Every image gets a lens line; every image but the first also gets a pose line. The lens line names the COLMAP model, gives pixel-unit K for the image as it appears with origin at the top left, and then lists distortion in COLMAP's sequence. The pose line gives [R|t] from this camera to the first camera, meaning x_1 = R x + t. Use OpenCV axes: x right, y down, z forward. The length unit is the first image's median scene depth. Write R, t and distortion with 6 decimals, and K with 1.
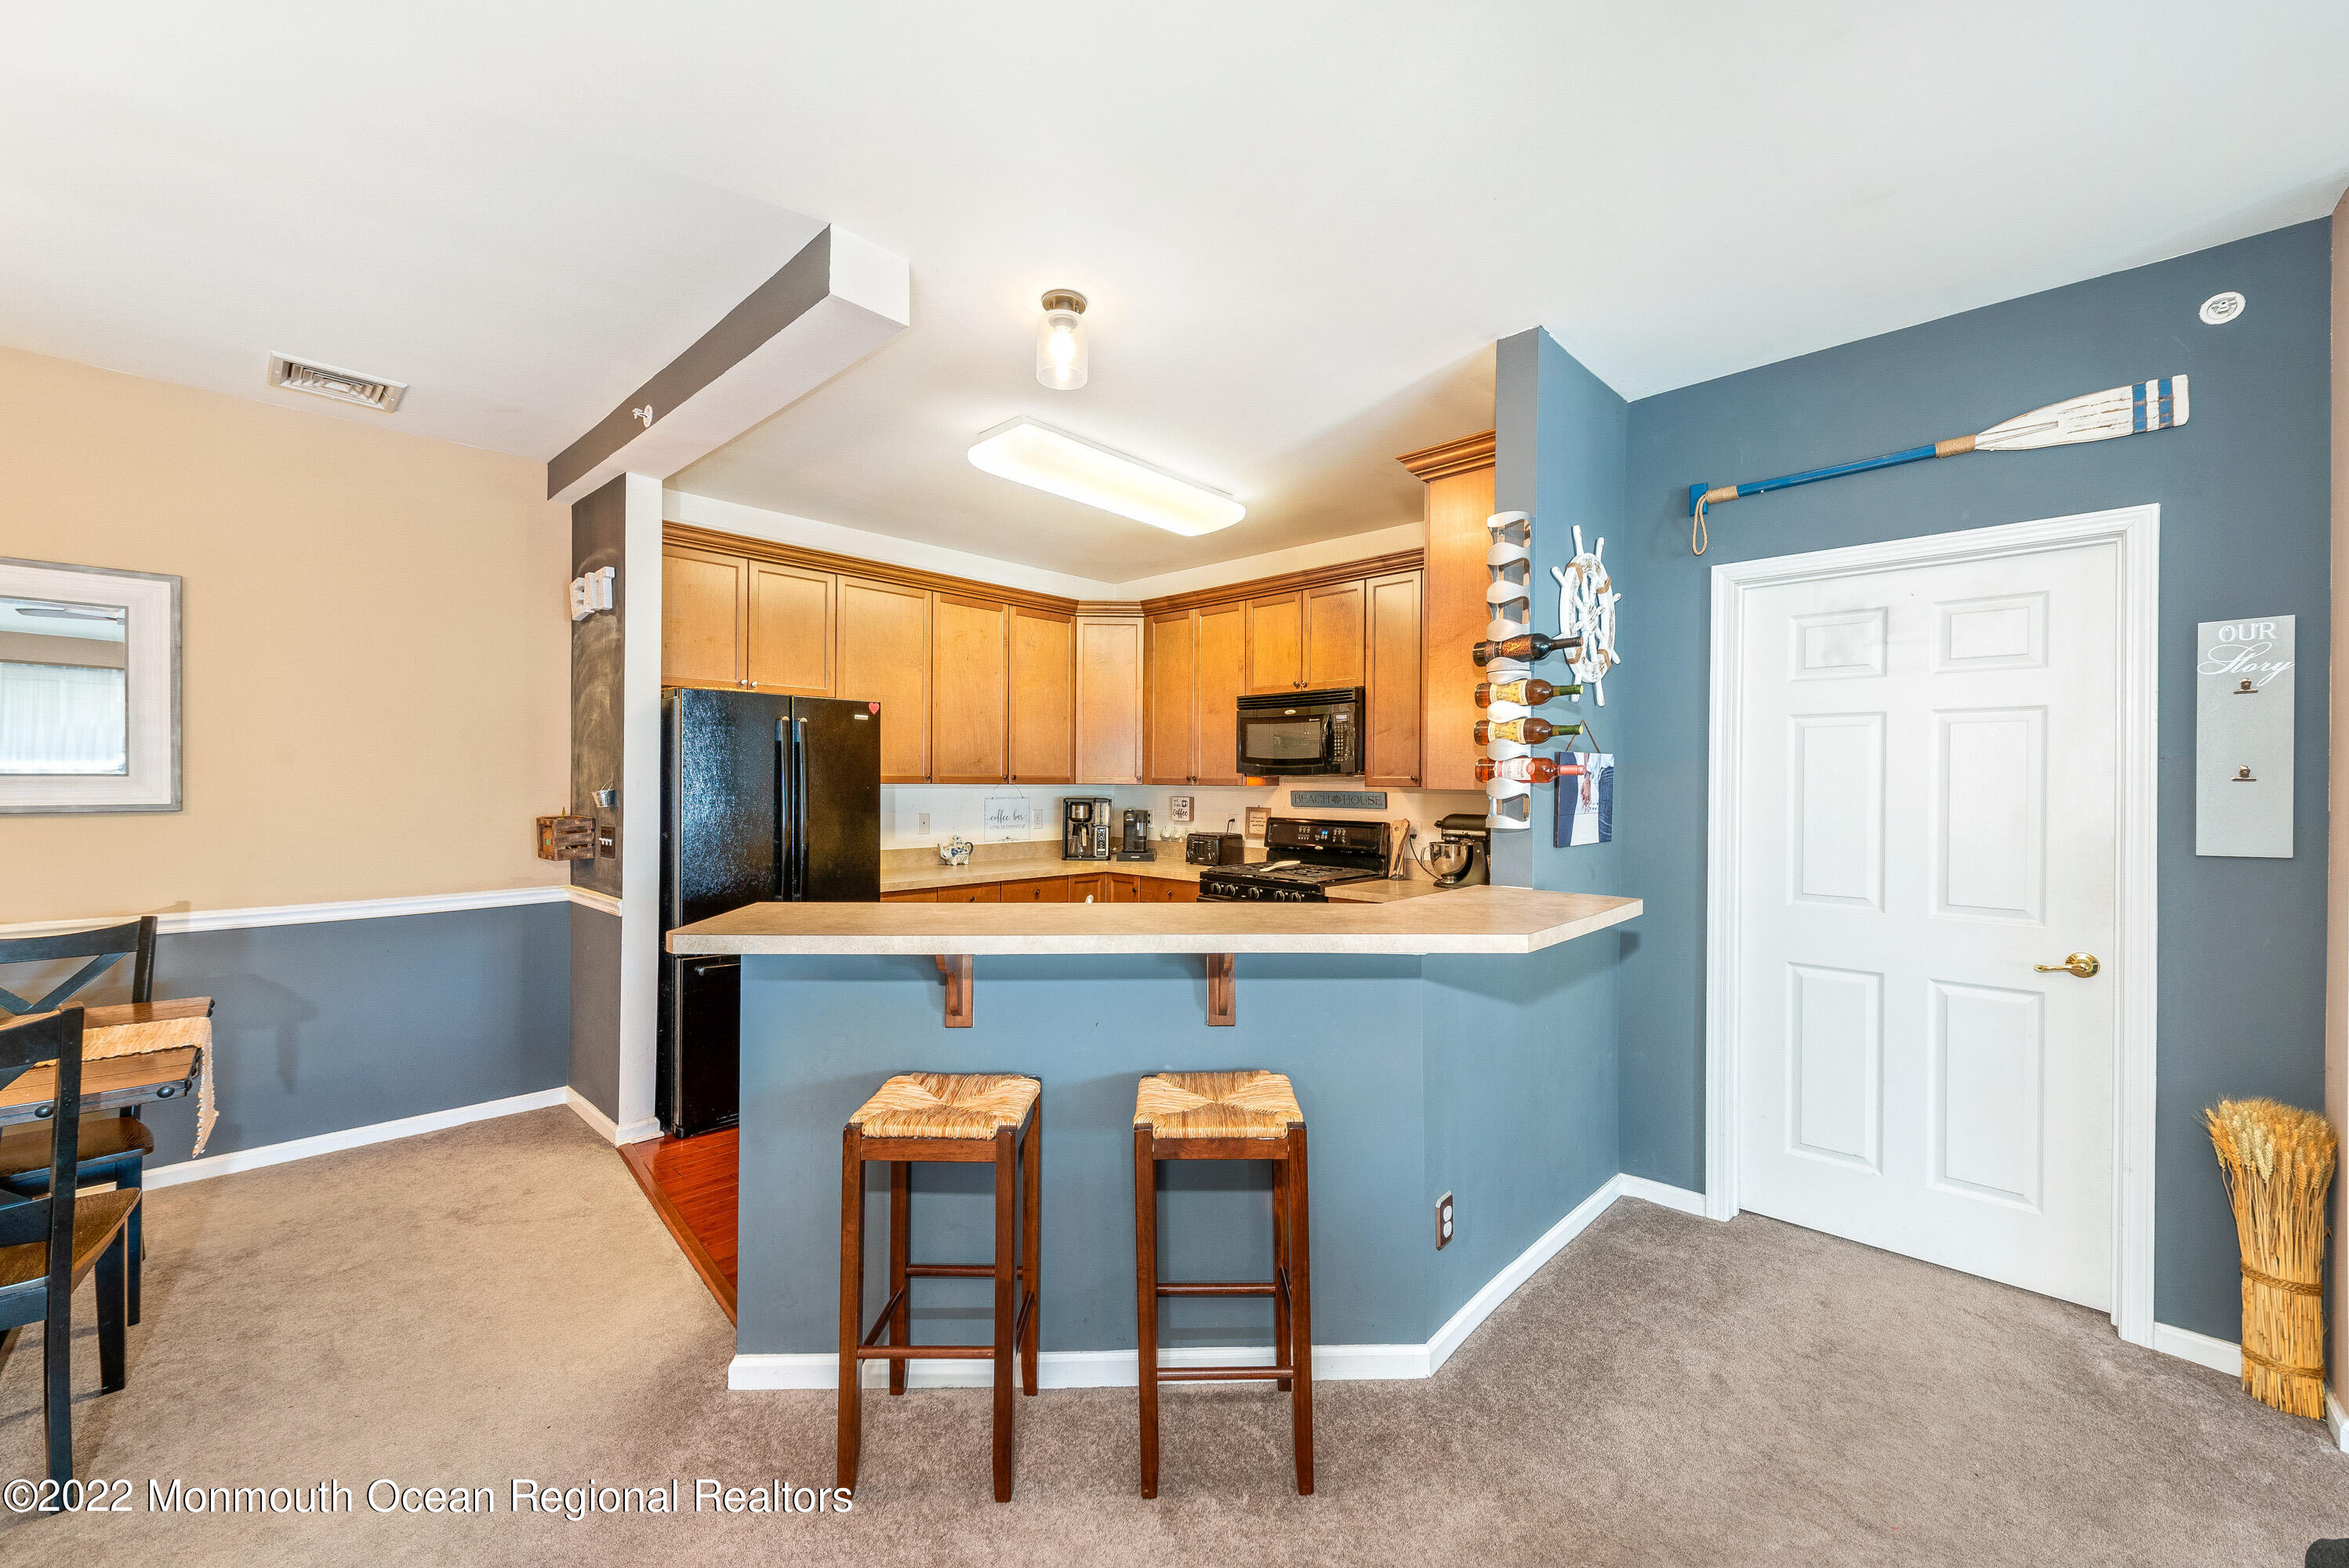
lens RADIAL K [[925.2, 0, 1172.1], [0, 925.2, 782.9], [0, 0, 1]] dist [0.015654, -0.004032]
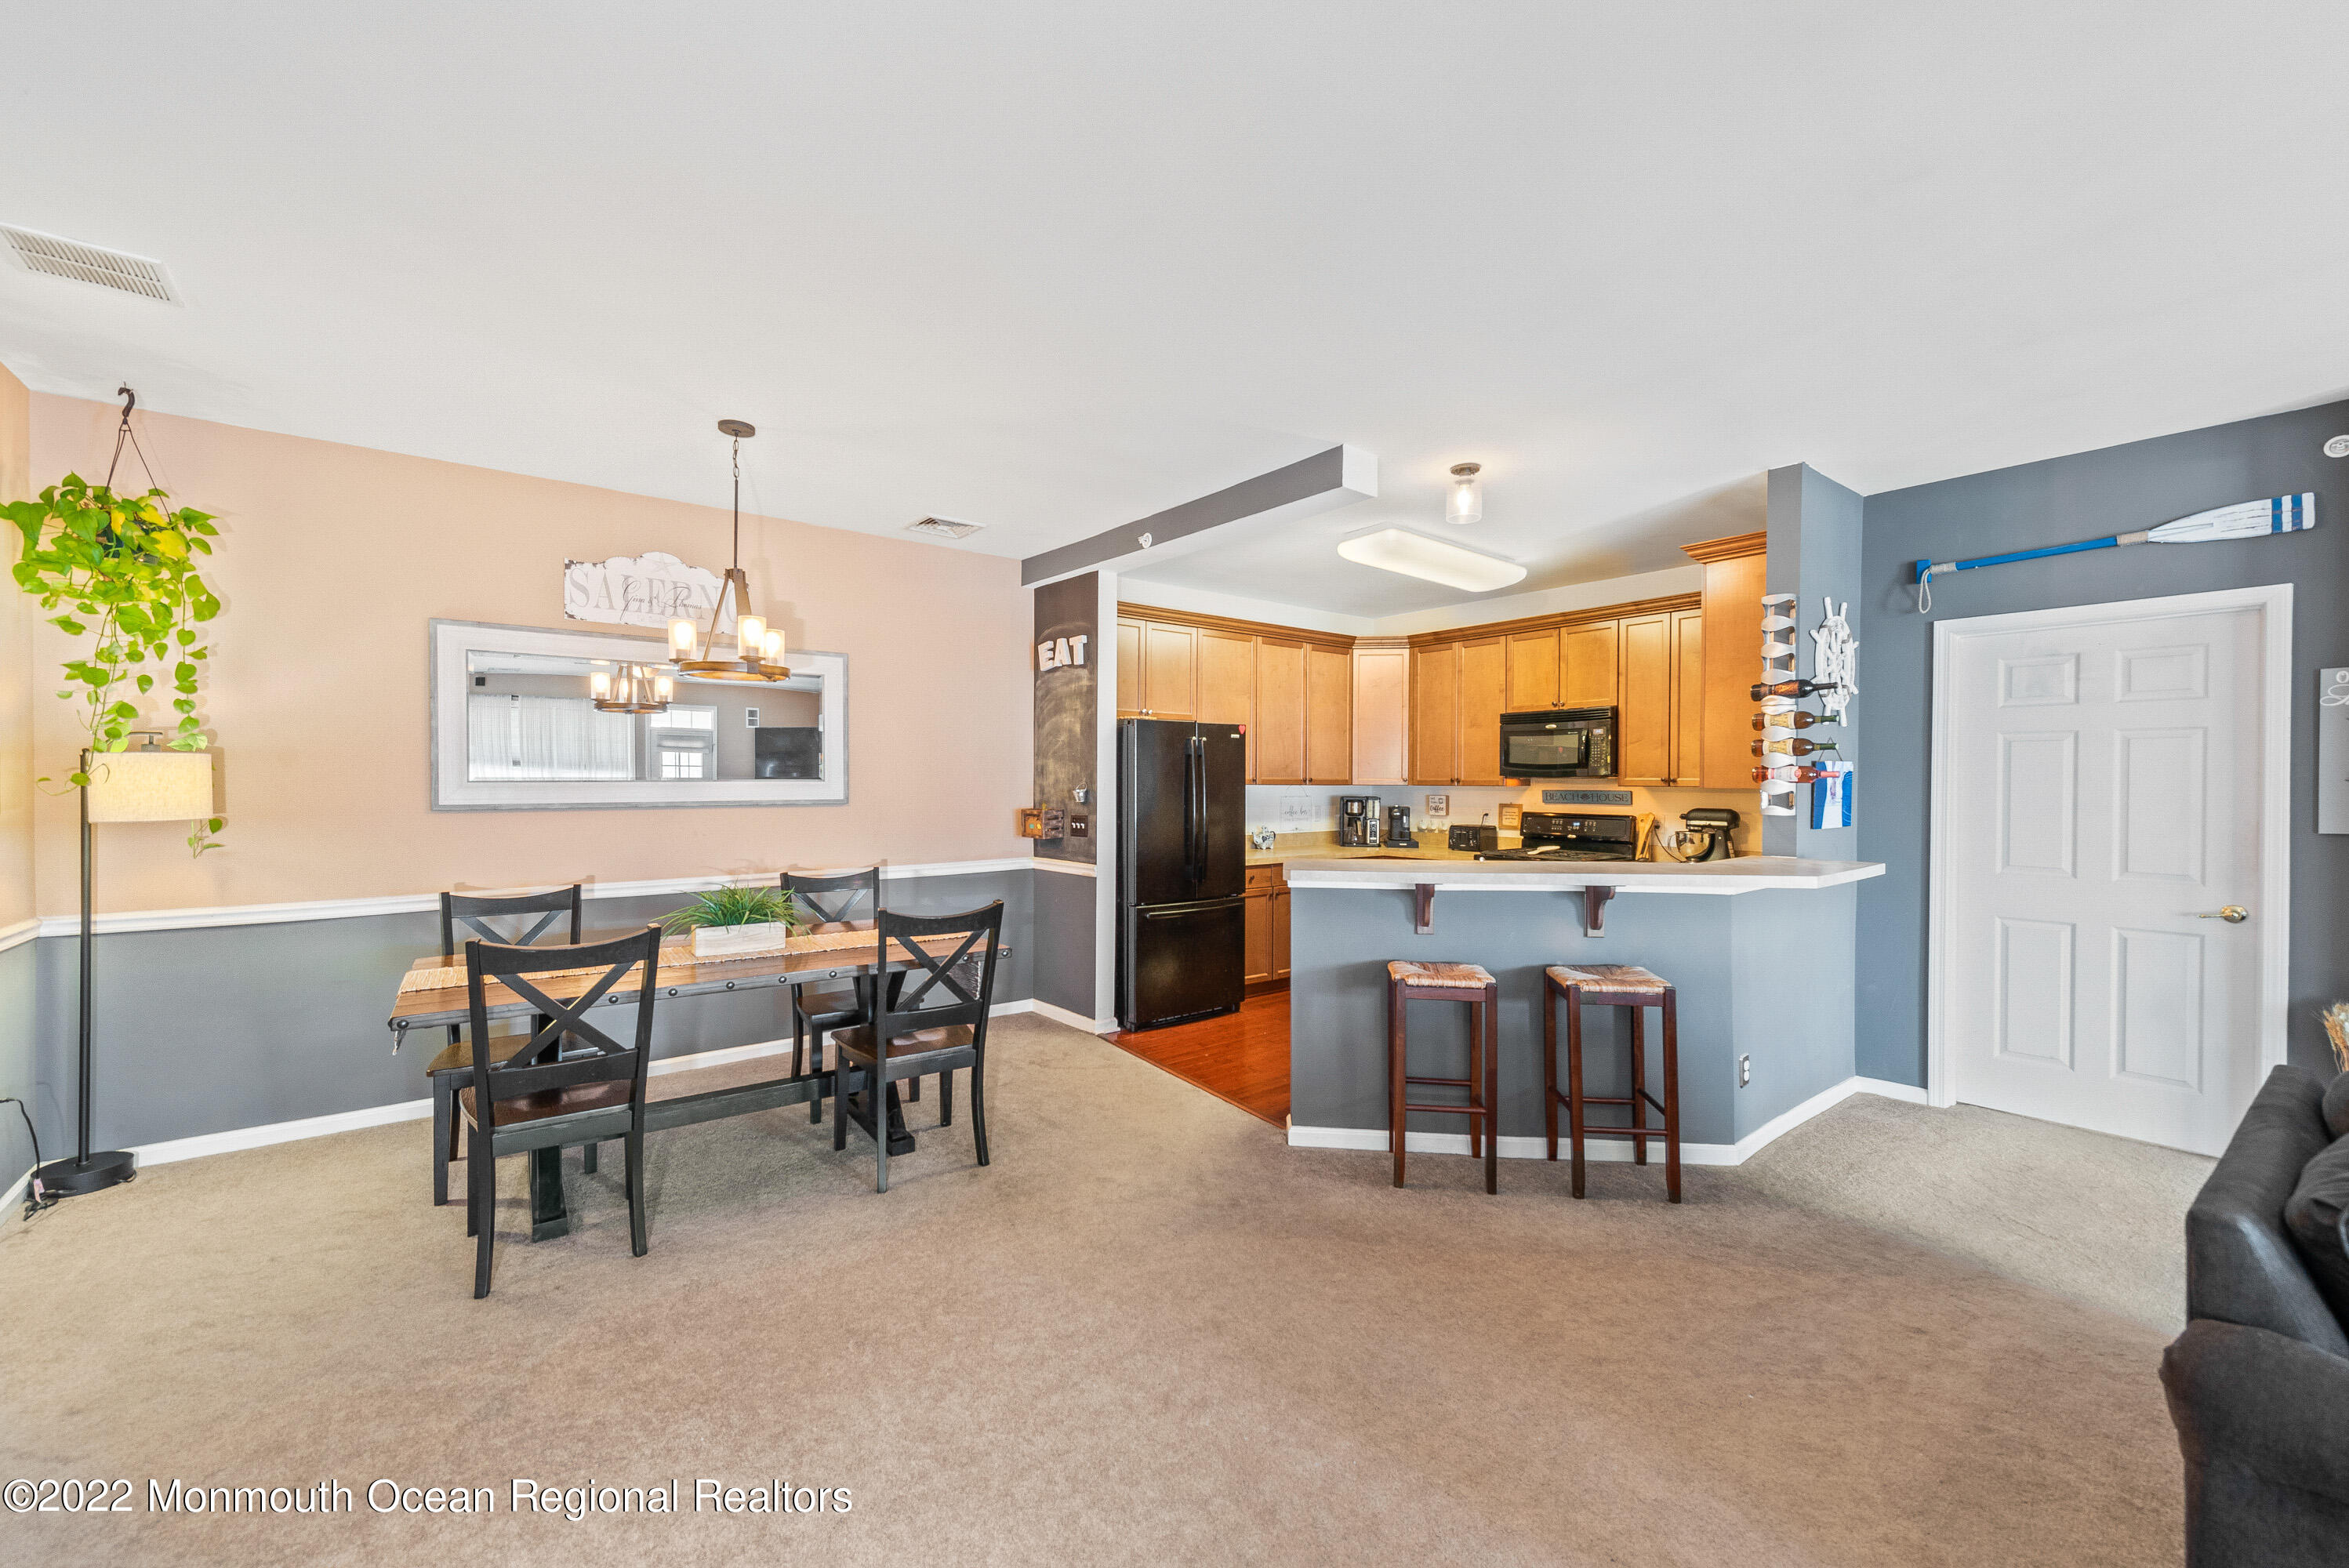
lens RADIAL K [[925.2, 0, 1173.4], [0, 925.2, 789.6], [0, 0, 1]] dist [0.015654, -0.004032]
pose [[0.990560, -0.001691, -0.137069, -0.220216], [0.002594, 0.999976, 0.006407, -0.001321], [0.137055, -0.006702, 0.990541, -0.330933]]
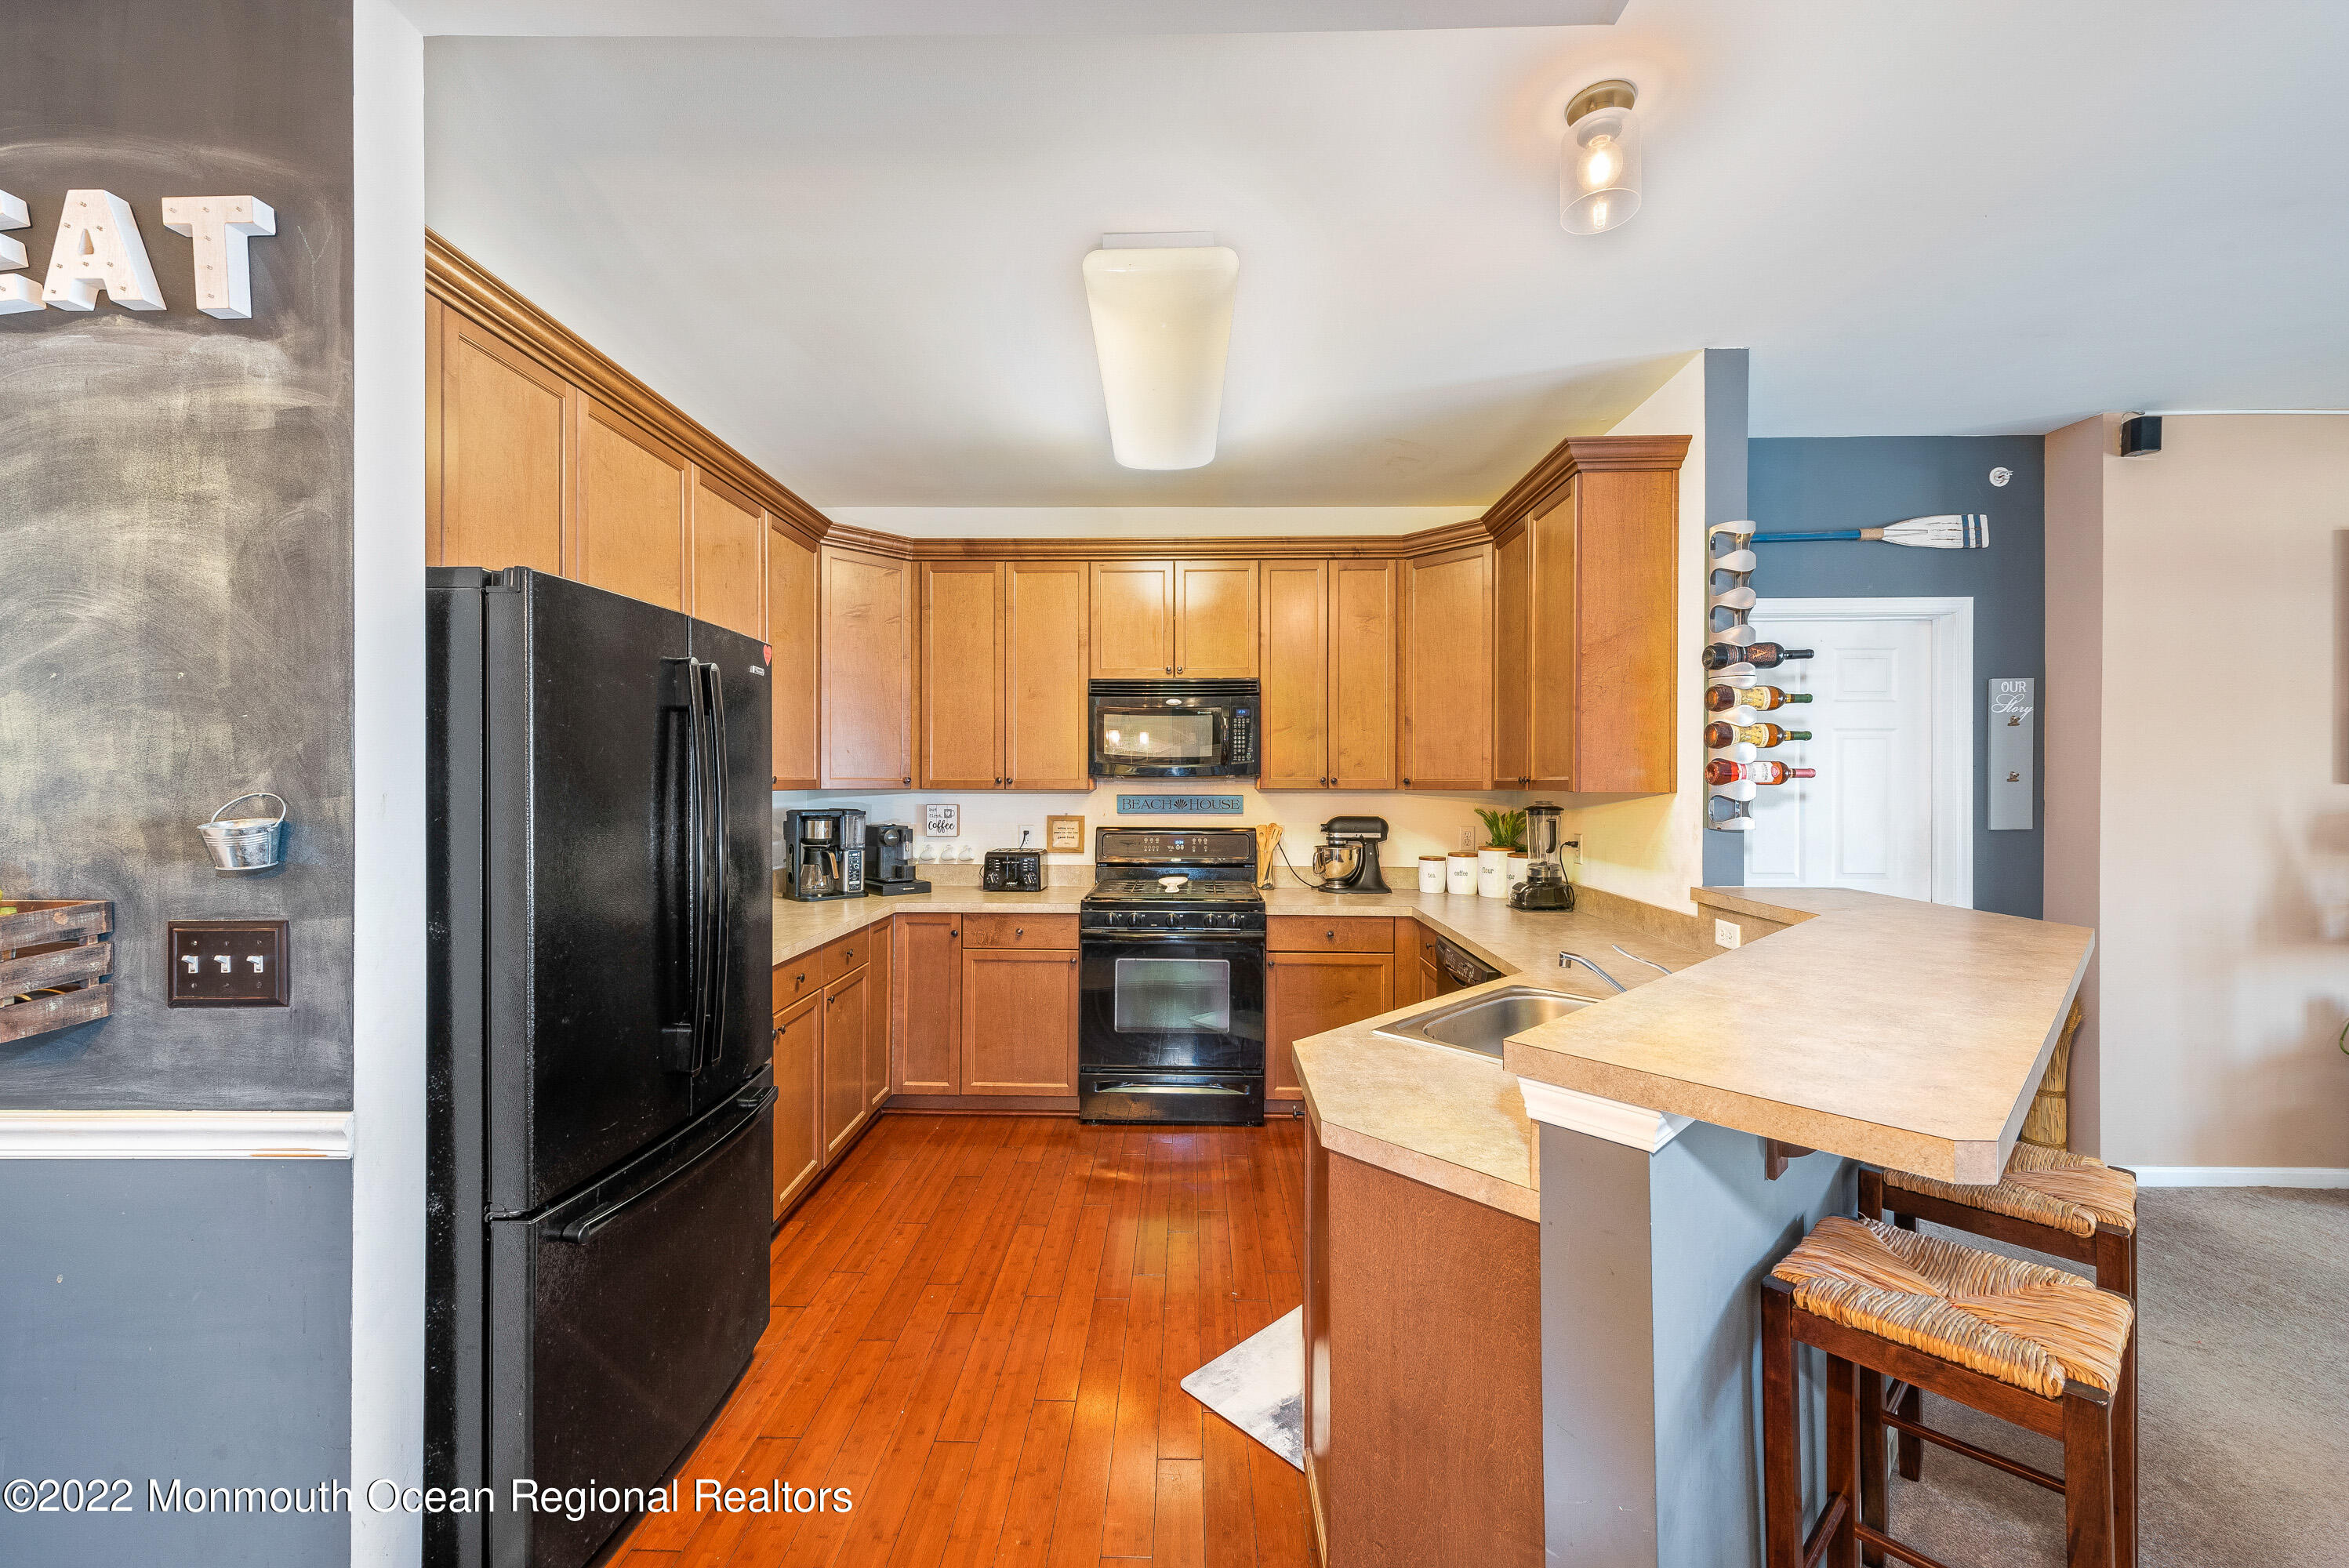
lens RADIAL K [[925.2, 0, 1172.9], [0, 925.2, 786.7], [0, 0, 1]] dist [0.015654, -0.004032]
pose [[0.737311, -0.007808, 0.675508, -0.481965], [0.004845, 0.999969, 0.006269, -0.004844], [-0.675536, -0.001350, 0.737326, 0.402386]]
